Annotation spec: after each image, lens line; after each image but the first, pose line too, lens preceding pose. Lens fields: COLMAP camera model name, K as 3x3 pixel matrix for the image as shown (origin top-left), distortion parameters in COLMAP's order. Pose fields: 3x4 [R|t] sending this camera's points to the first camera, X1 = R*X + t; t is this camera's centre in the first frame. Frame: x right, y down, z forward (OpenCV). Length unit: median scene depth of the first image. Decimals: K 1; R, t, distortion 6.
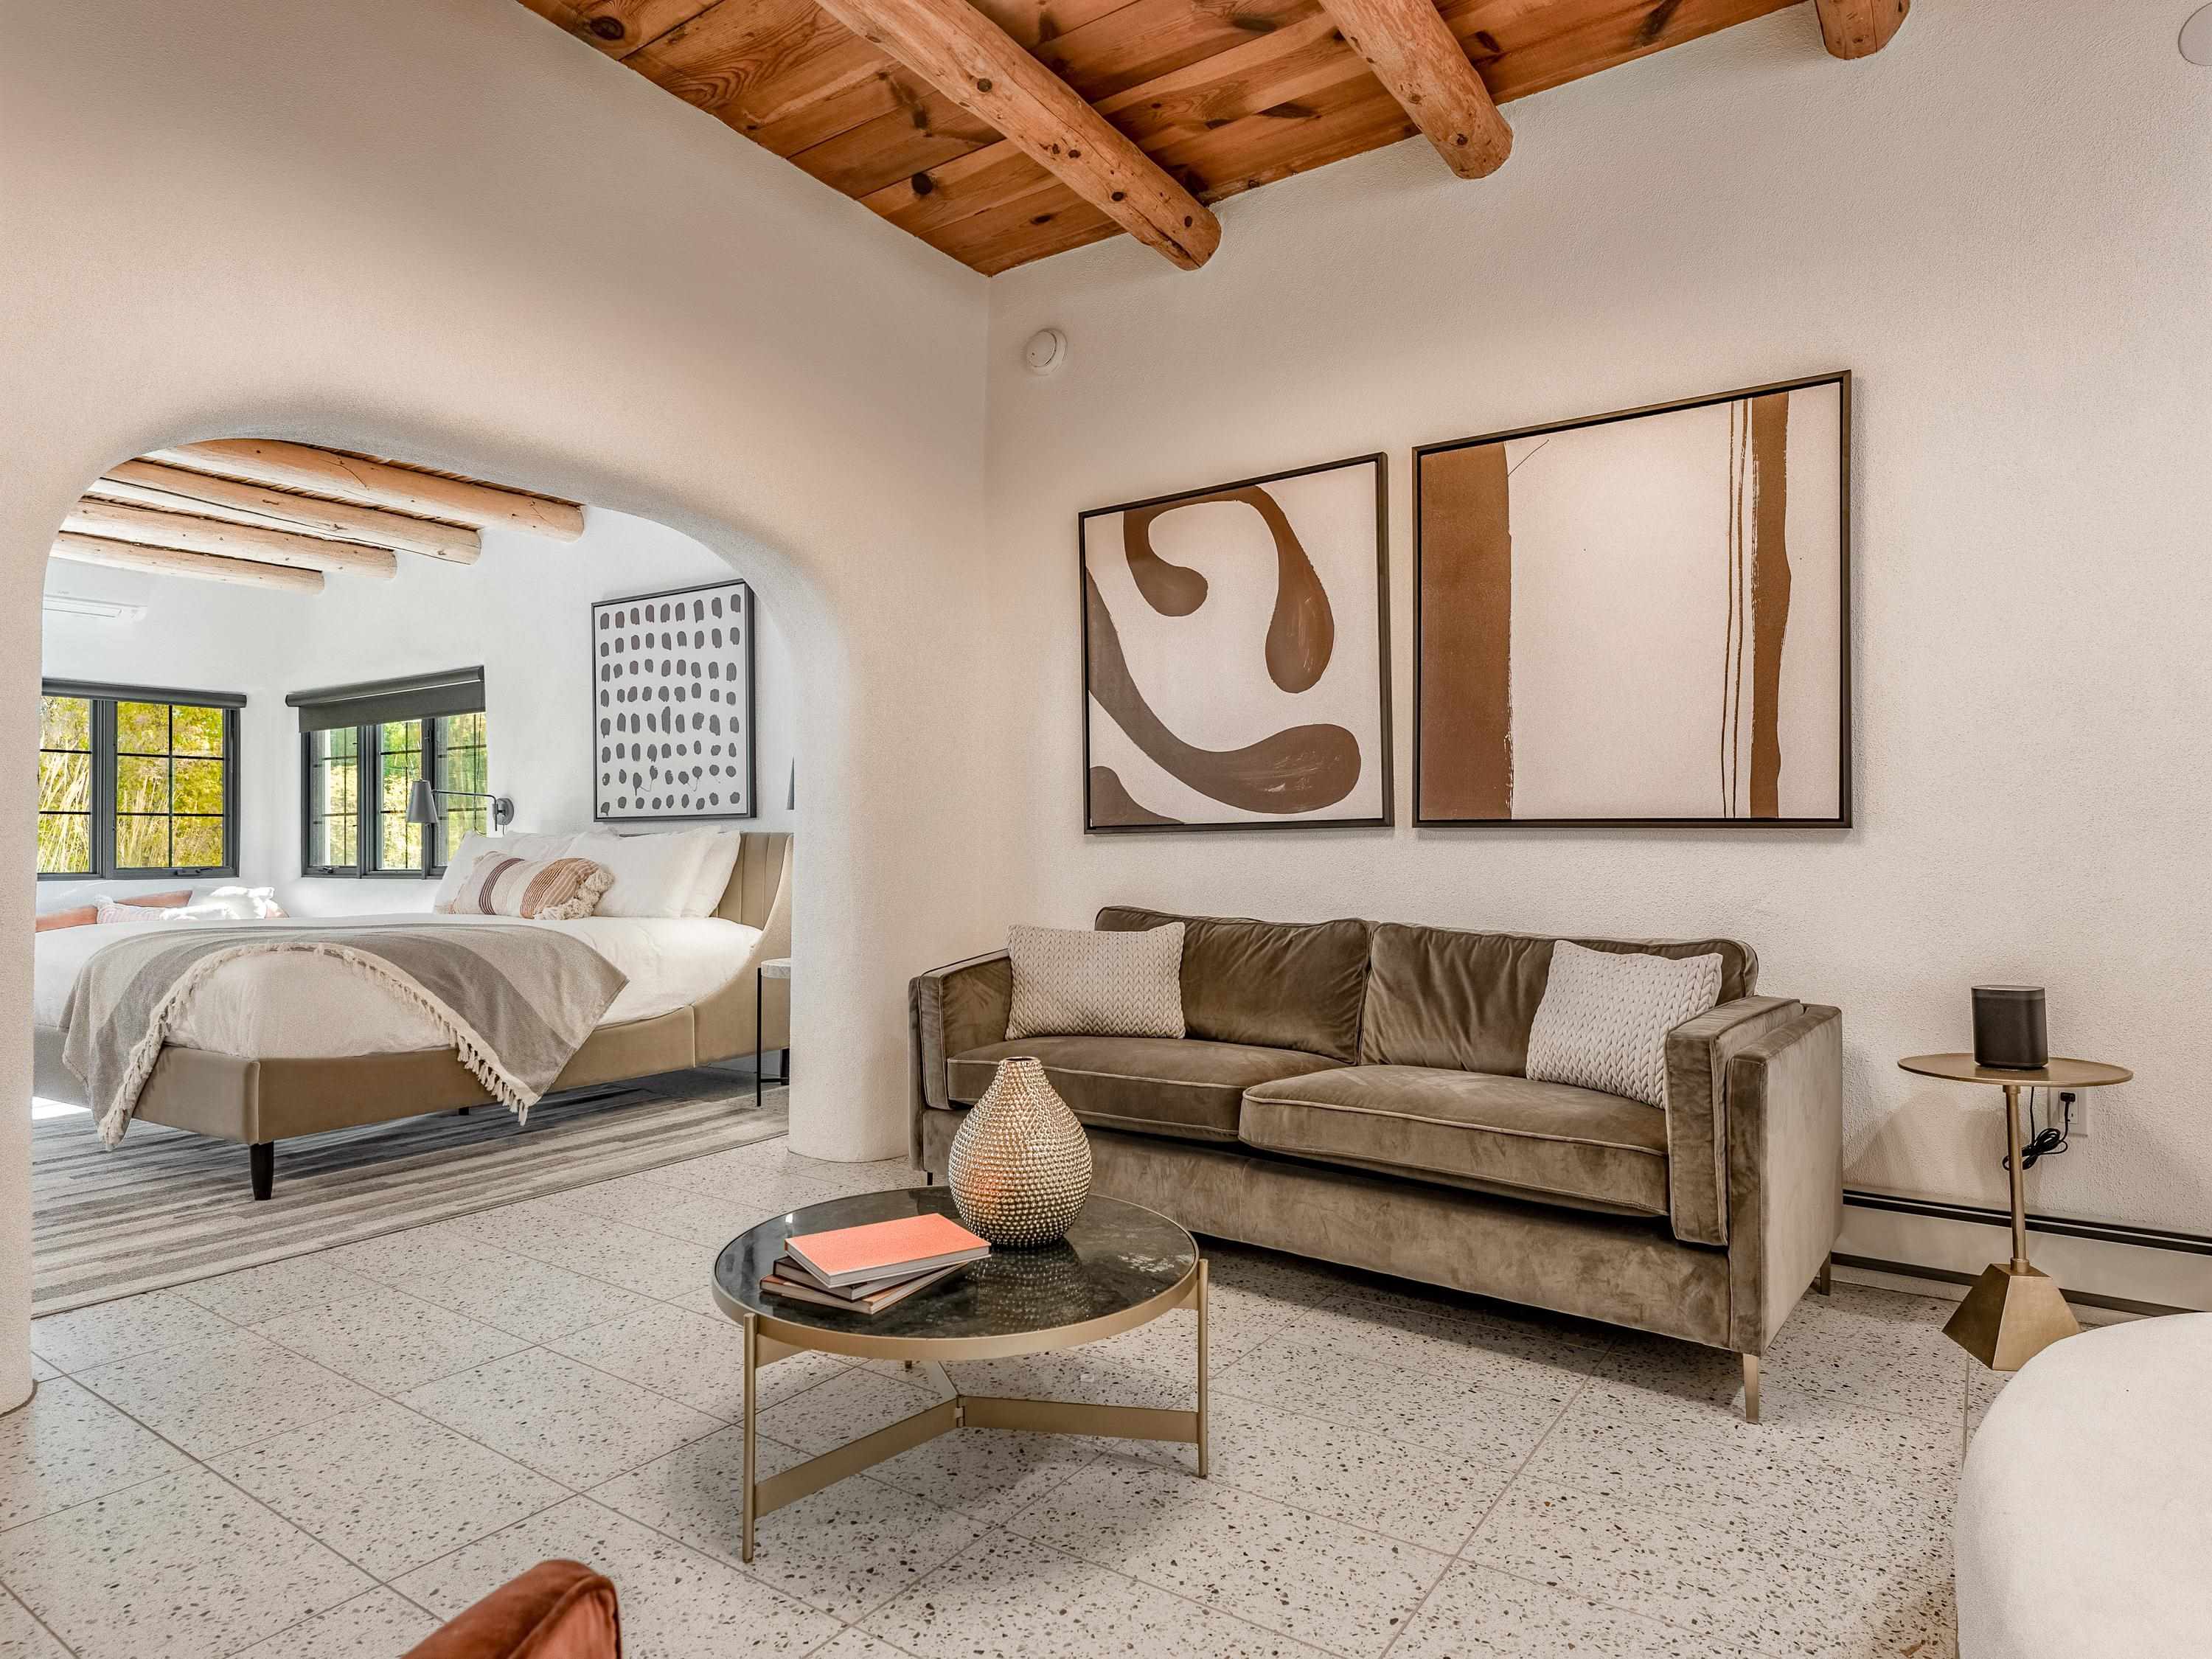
lens RADIAL K [[1271.3, 0, 1101.5], [0, 1271.3, 825.8], [0, 0, 1]] dist [-0.001143, -0.000142]
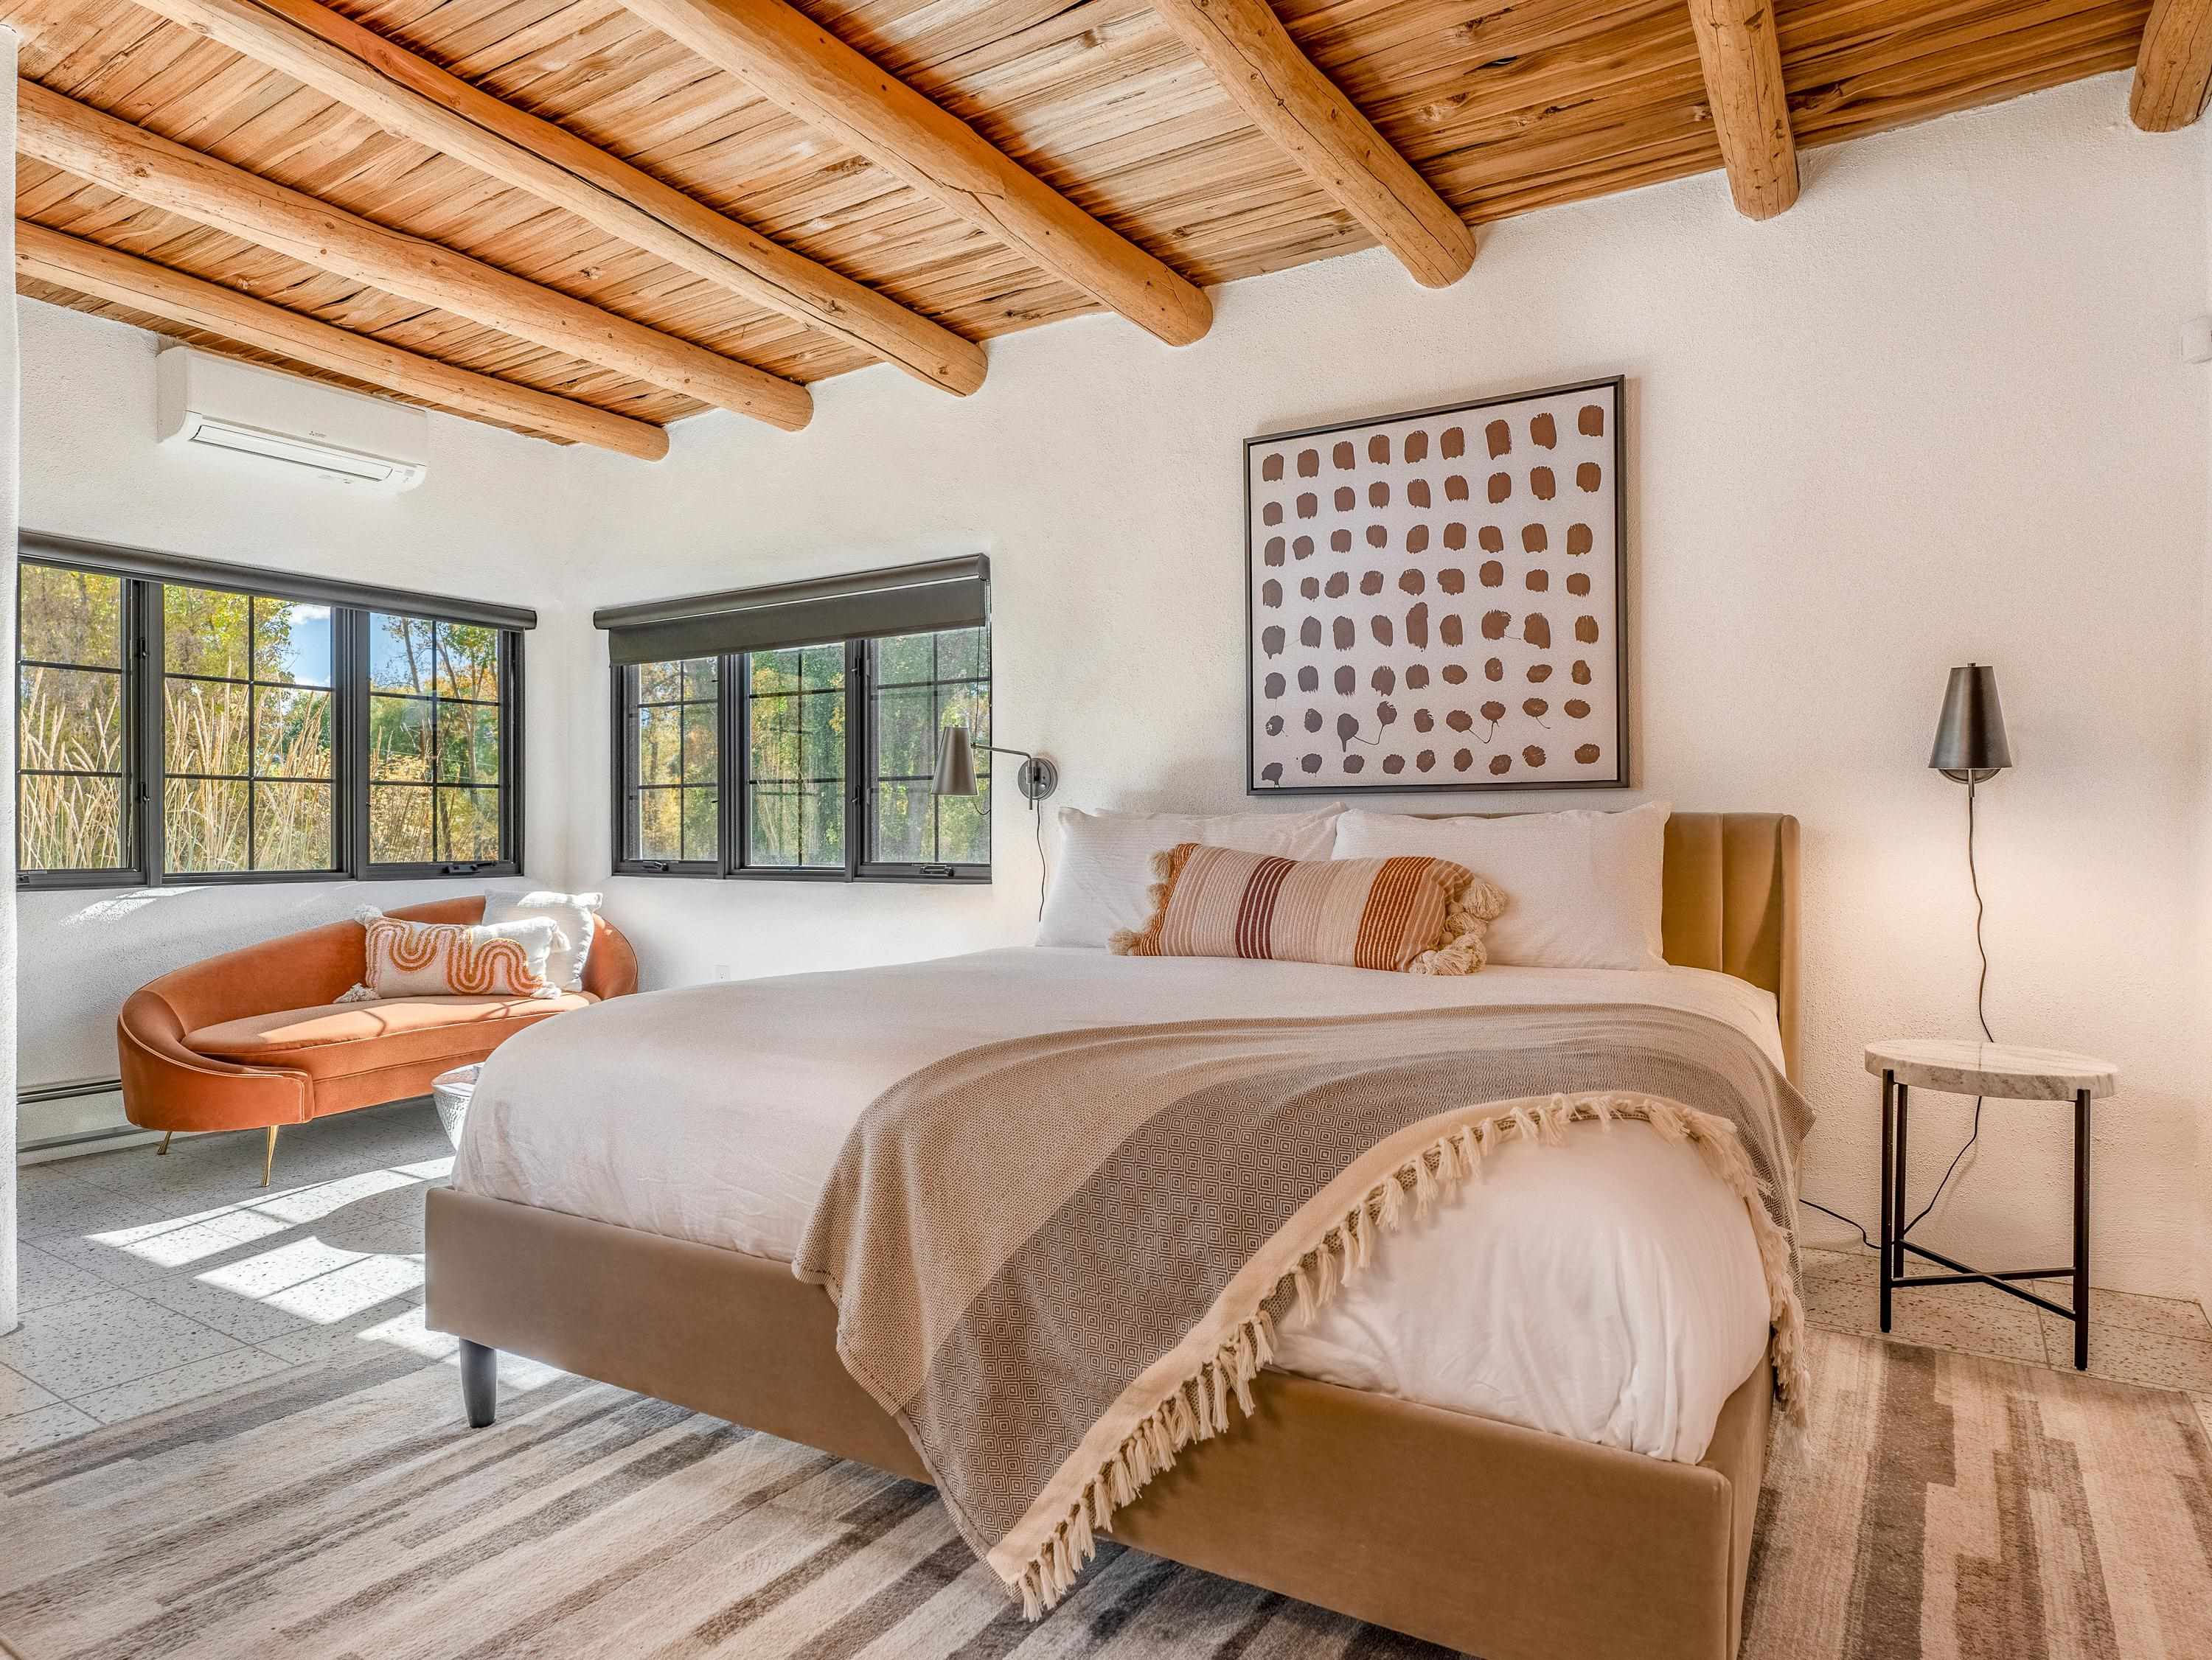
lens RADIAL K [[1271.1, 0, 1113.1], [0, 1271.1, 841.6], [0, 0, 1]] dist [-0.001143, -0.000142]
pose [[0.999617, 0.002978, 0.027500, -0.495661], [-0.003649, 0.999696, 0.024397, 0.004947], [-0.027419, -0.024488, 0.999324, 0.394242]]
